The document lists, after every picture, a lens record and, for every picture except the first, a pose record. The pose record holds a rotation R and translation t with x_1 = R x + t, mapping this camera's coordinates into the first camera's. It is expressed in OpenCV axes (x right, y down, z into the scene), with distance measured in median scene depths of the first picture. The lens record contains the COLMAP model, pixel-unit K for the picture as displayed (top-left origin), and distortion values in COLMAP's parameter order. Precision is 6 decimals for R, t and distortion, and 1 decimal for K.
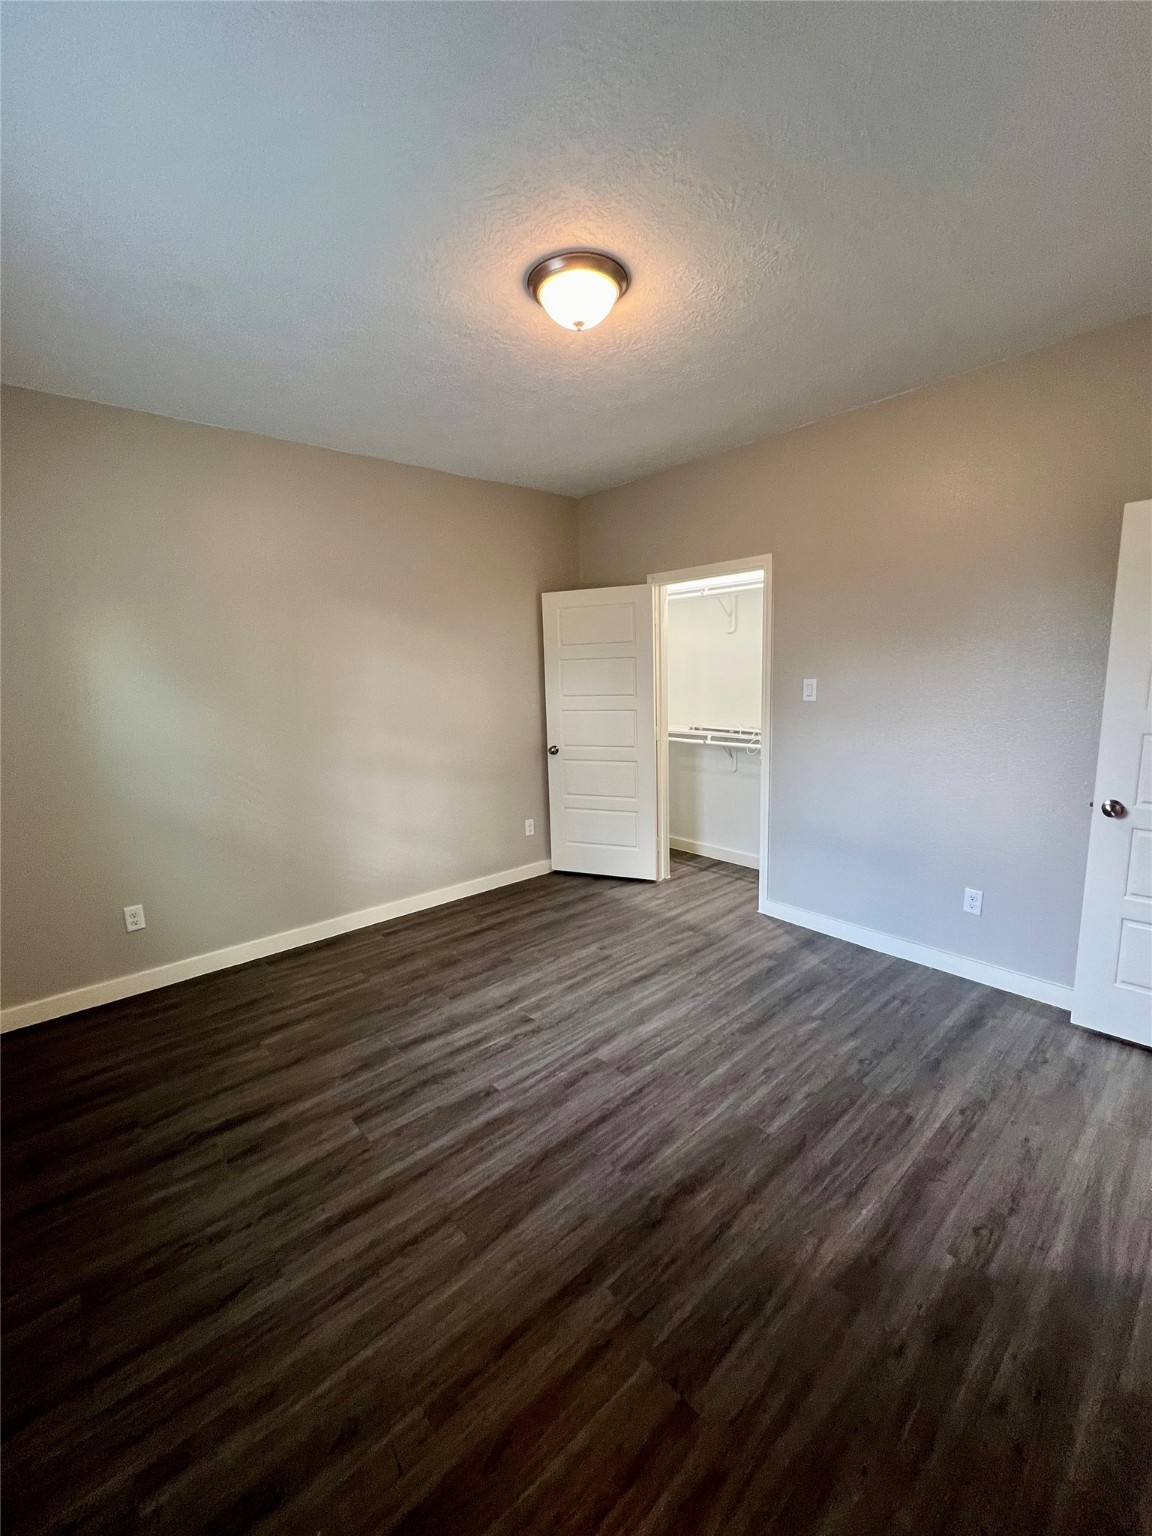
lens RADIAL K [[628.4, 0, 581.7], [0, 628.4, 761.0], [0, 0, 1]] dist [-0.001130, -0.000076]
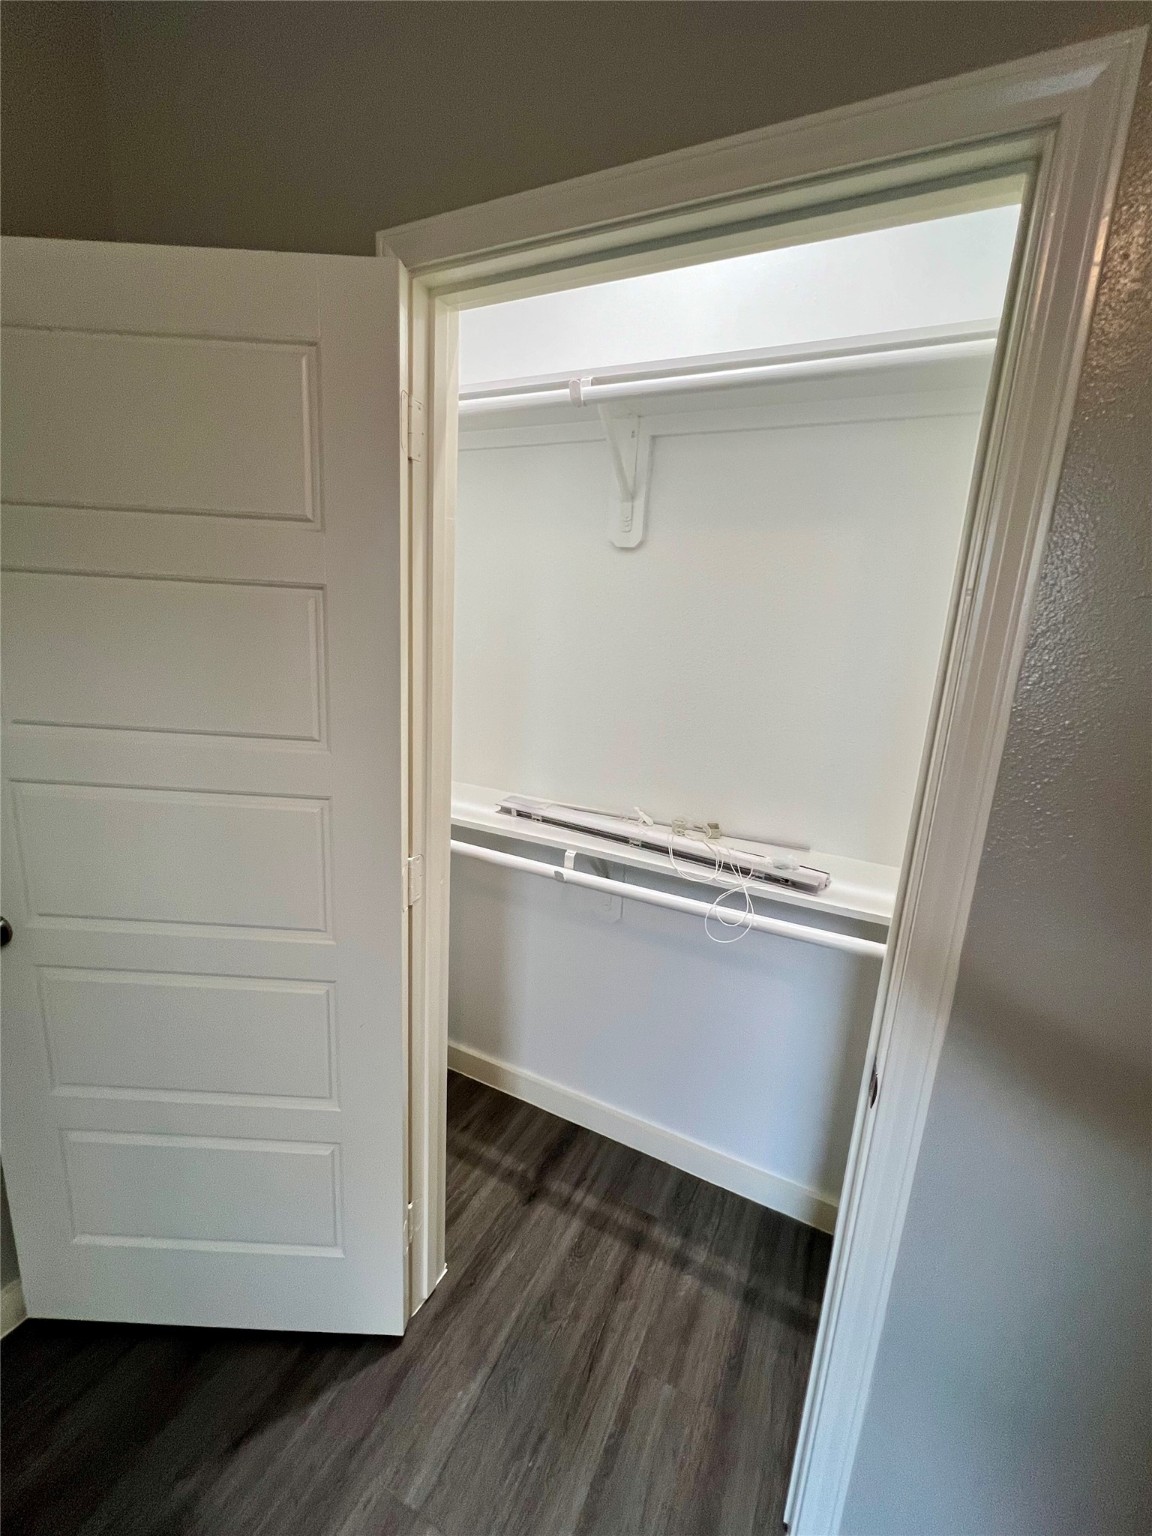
lens RADIAL K [[628.4, 0, 581.6], [0, 628.4, 772.0], [0, 0, 1]] dist [-0.001130, -0.000076]
pose [[0.918704, 0.001203, 0.394945, 0.103824], [-0.029903, 0.997337, 0.066521, -0.141924], [-0.393814, -0.072923, 0.916293, 0.944080]]
